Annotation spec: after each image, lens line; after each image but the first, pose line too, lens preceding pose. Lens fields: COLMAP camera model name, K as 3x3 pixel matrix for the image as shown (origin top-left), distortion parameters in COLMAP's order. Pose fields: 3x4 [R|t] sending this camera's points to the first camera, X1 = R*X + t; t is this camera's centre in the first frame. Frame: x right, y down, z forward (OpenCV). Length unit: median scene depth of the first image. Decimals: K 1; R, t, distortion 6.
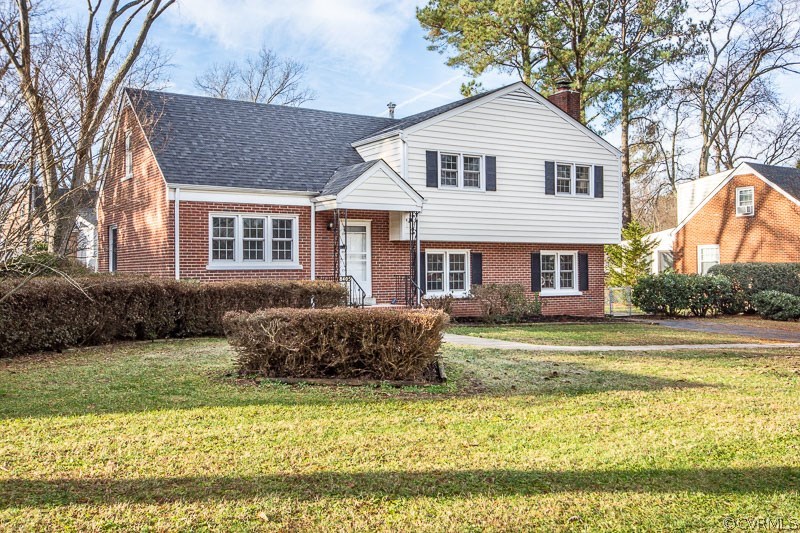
lens RADIAL K [[807.6, 0, 392.3], [0, 807.6, 265.4], [0, 0, 1]] dist [0.042439, 0.000000]
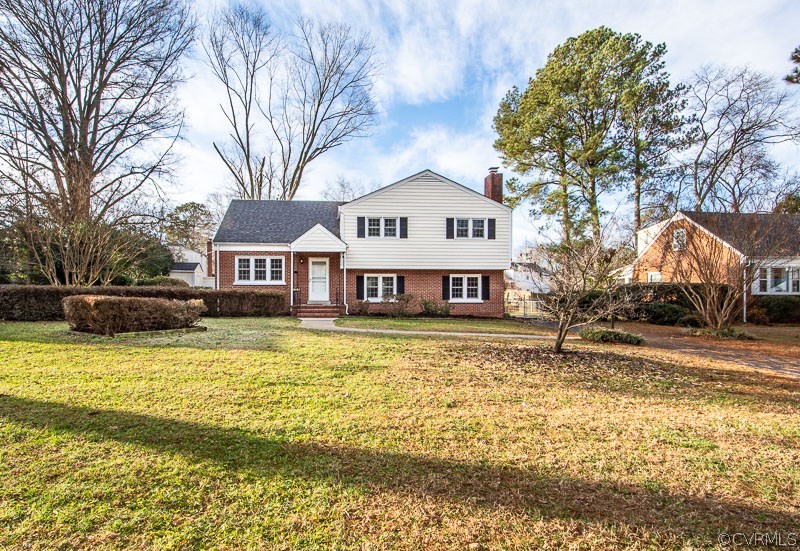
lens RADIAL K [[373.3, 0, 364.2], [0, 373.3, 294.3], [0, 0, 1]] dist [0.003764, -0.000825]
pose [[0.879019, 0.015272, -0.476543, 0.409766], [-0.003631, 0.999672, 0.025340, 0.003271], [0.476773, -0.020544, 0.878786, 0.282436]]
